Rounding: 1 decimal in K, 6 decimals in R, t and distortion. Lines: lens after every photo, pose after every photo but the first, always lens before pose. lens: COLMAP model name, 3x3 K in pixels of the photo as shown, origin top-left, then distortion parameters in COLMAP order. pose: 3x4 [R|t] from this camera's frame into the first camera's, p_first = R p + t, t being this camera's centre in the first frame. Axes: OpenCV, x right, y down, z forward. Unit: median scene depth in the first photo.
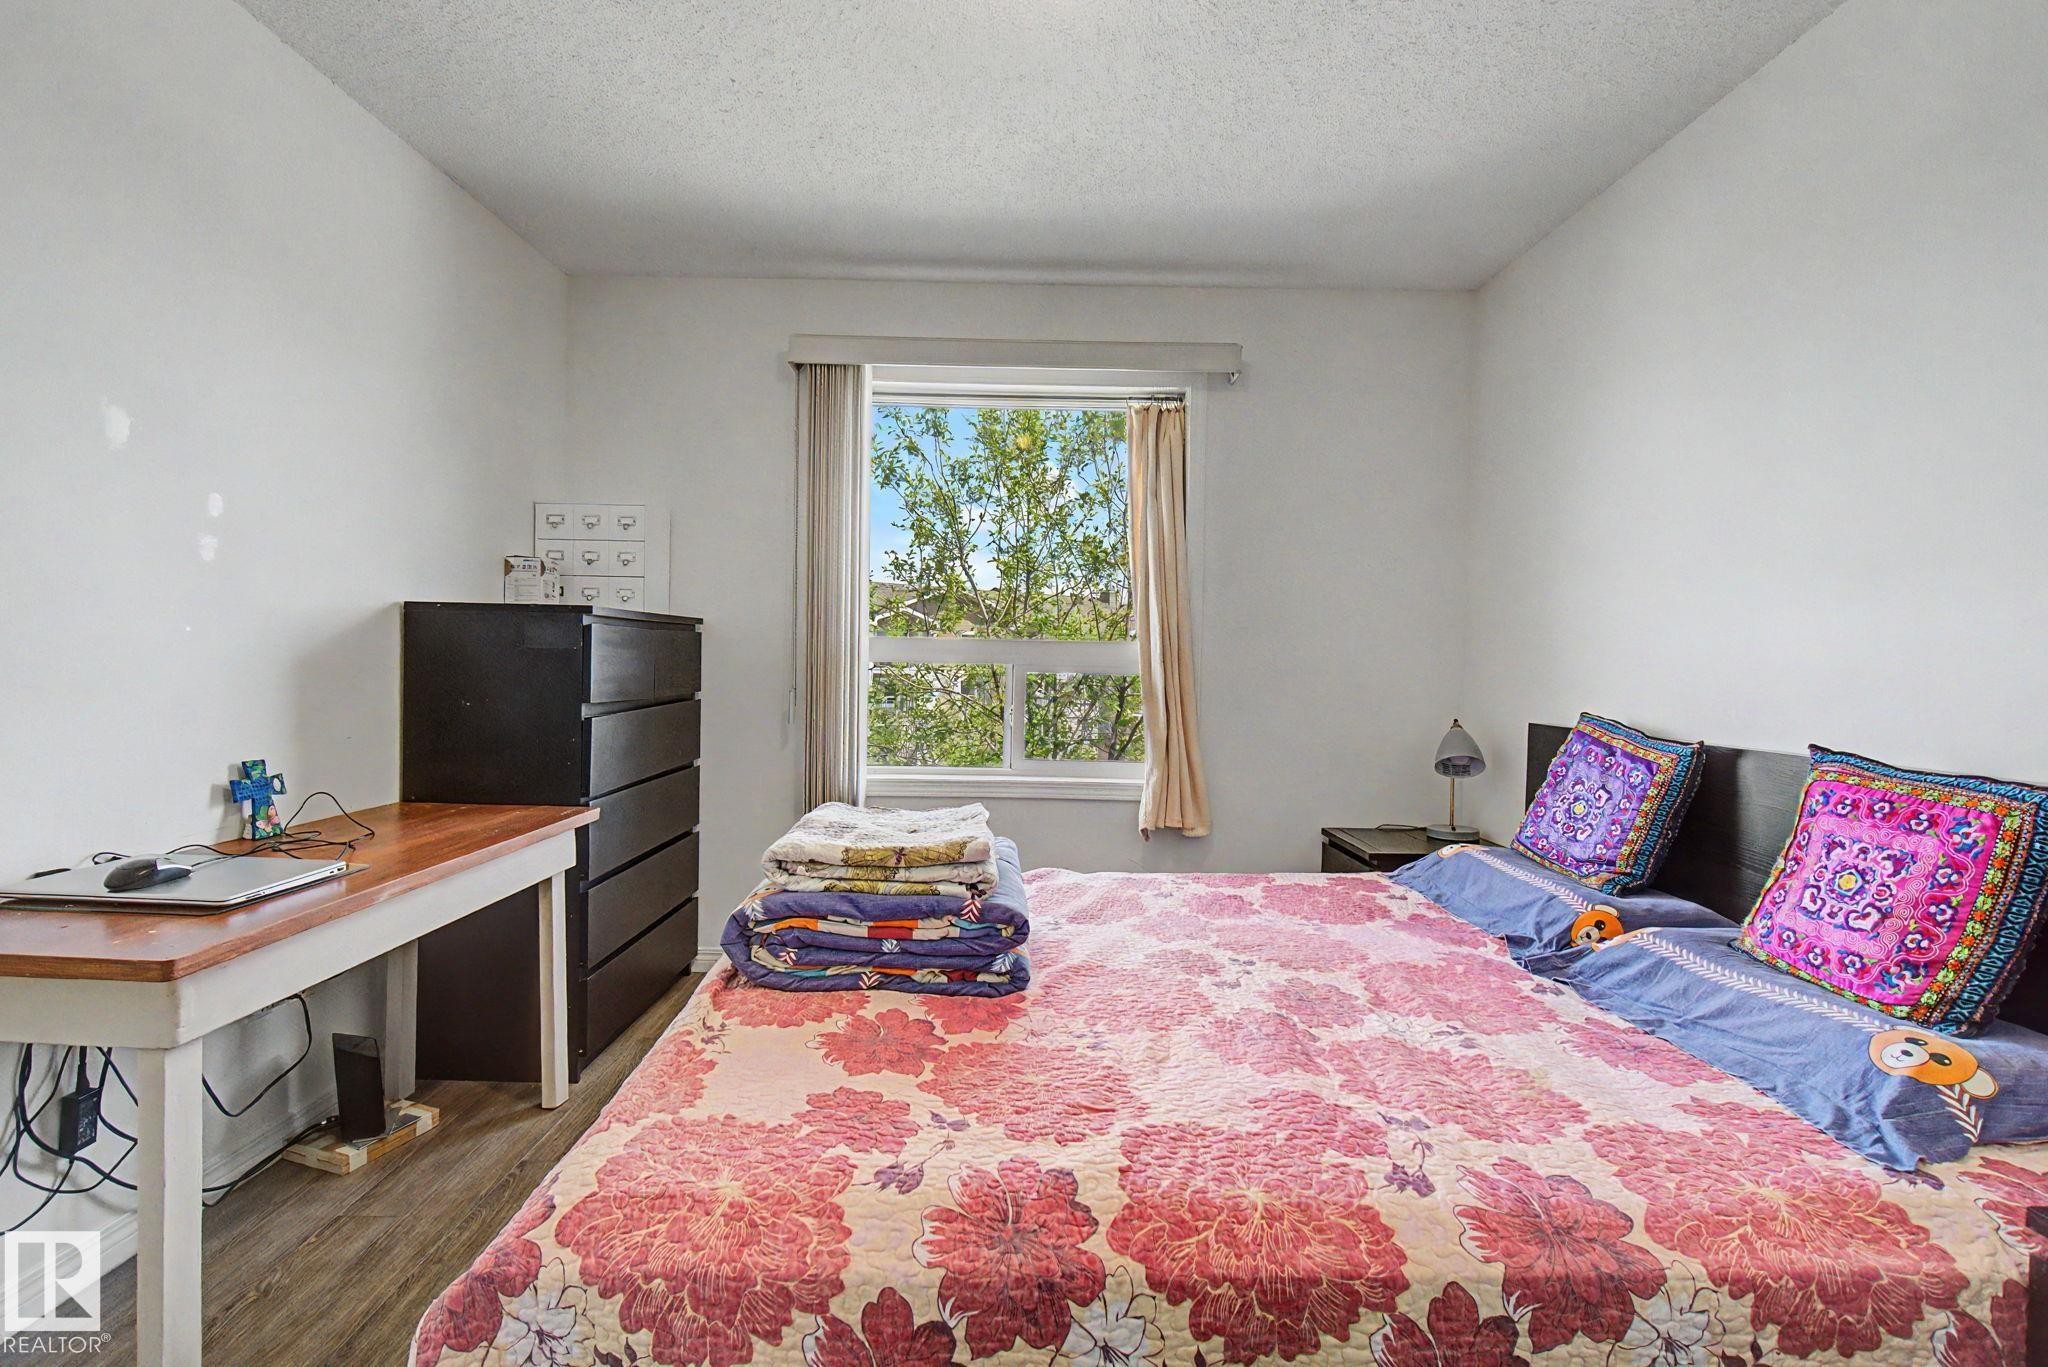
lens RADIAL K [[917.2, 0, 1024.0], [0, 917.2, 683.5], [0, 0, 1]] dist [-0.014150, 0.006470]
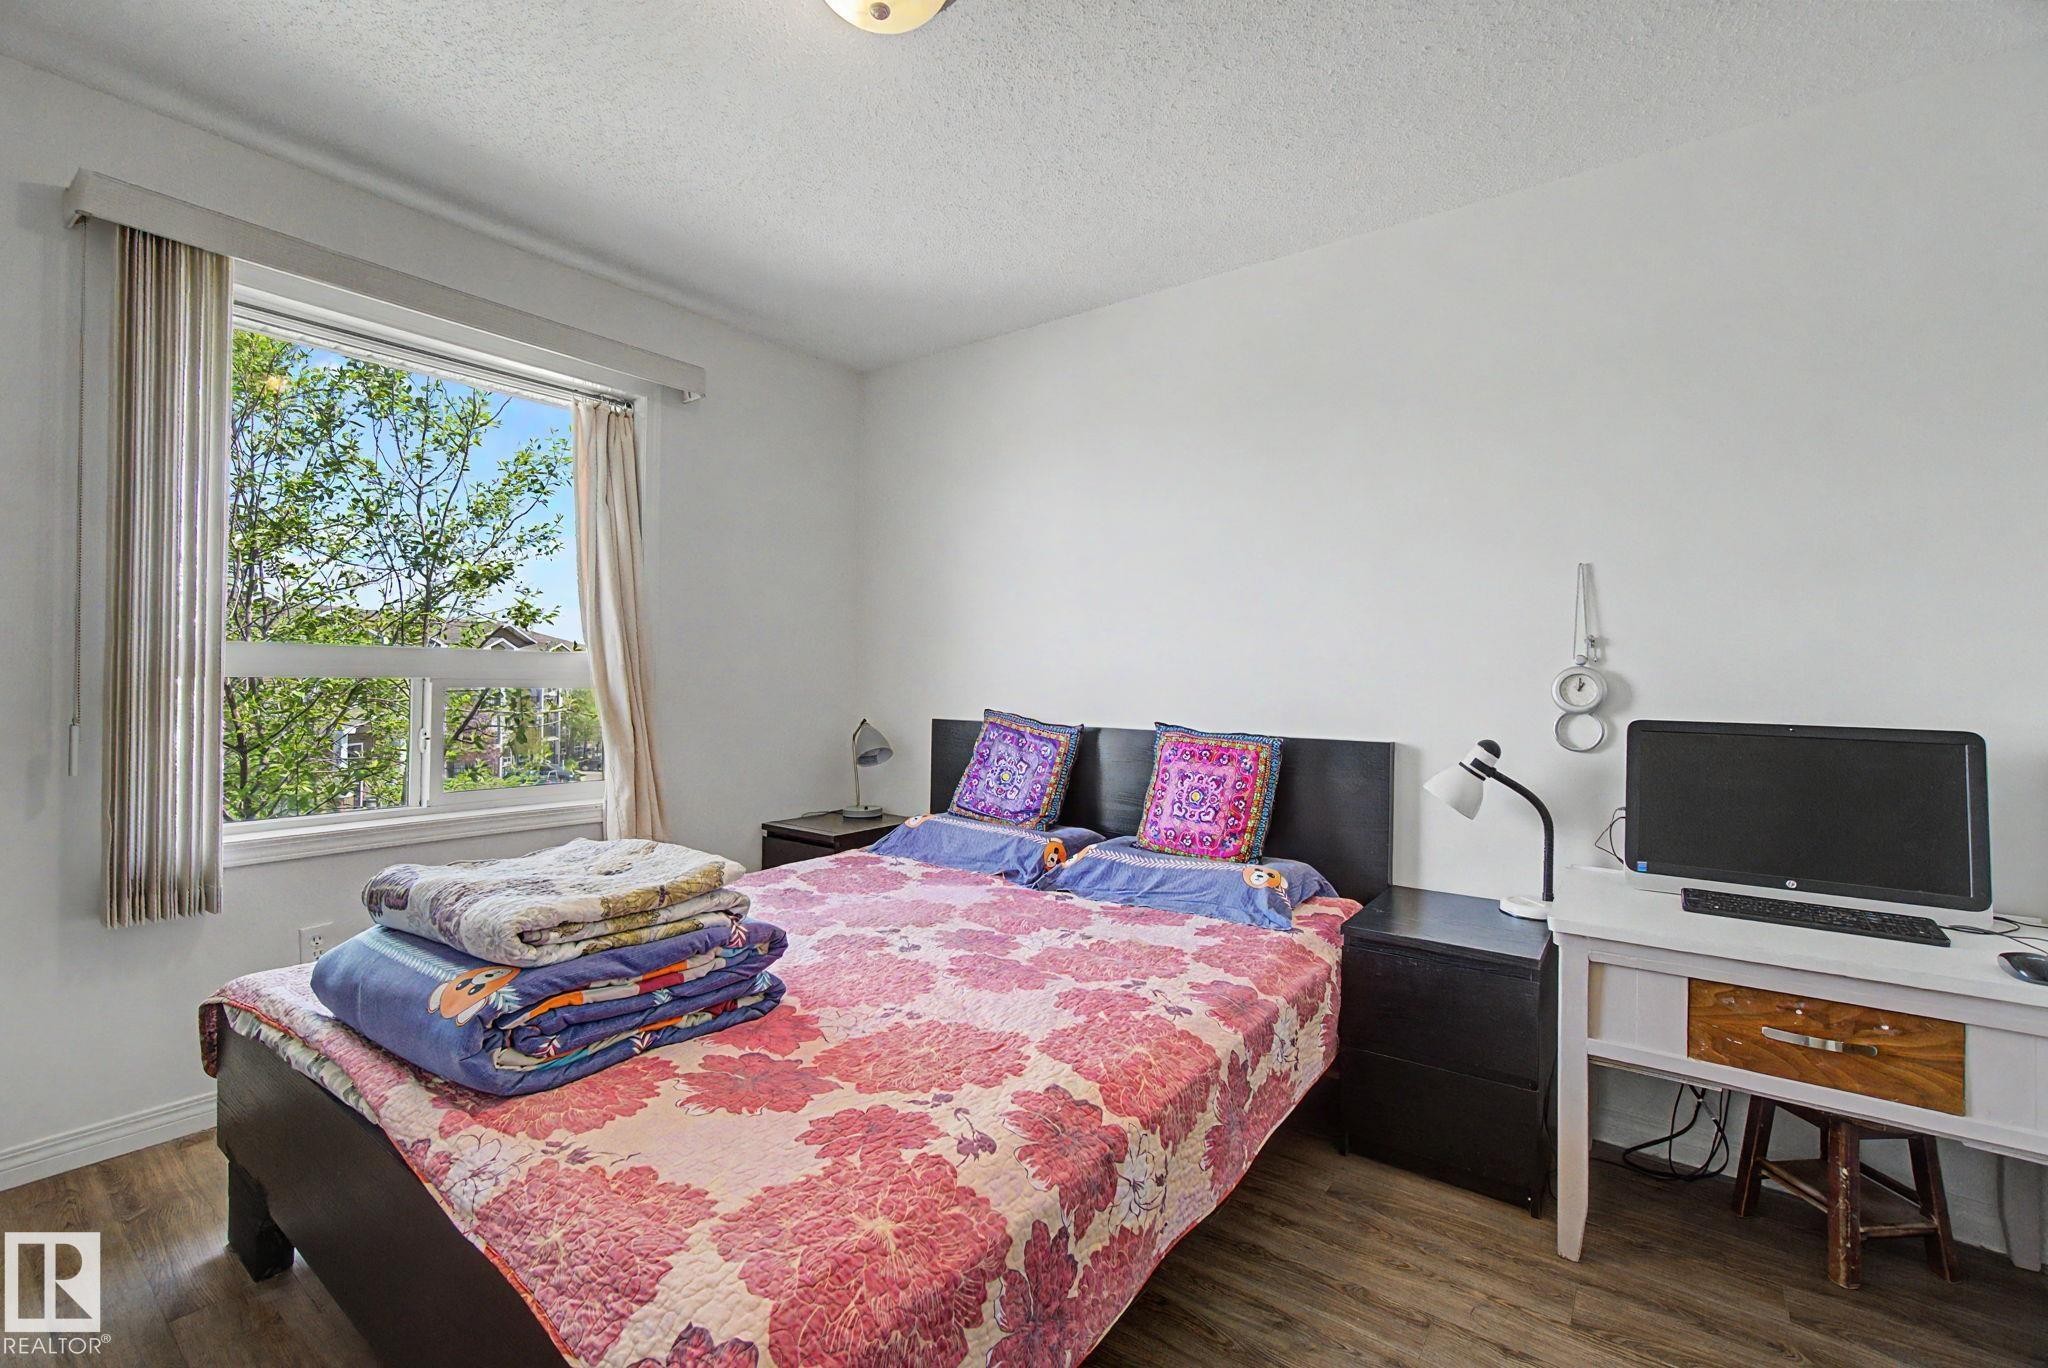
lens RADIAL K [[890.7, 0, 1011.8], [0, 890.7, 685.2], [0, 0, 1]] dist [-0.015886, 0.007451]
pose [[0.605802, -0.017379, 0.795425, -0.624417], [0.020100, 0.999777, 0.006536, -0.018187], [-0.795361, 0.012028, 0.606016, 0.194456]]
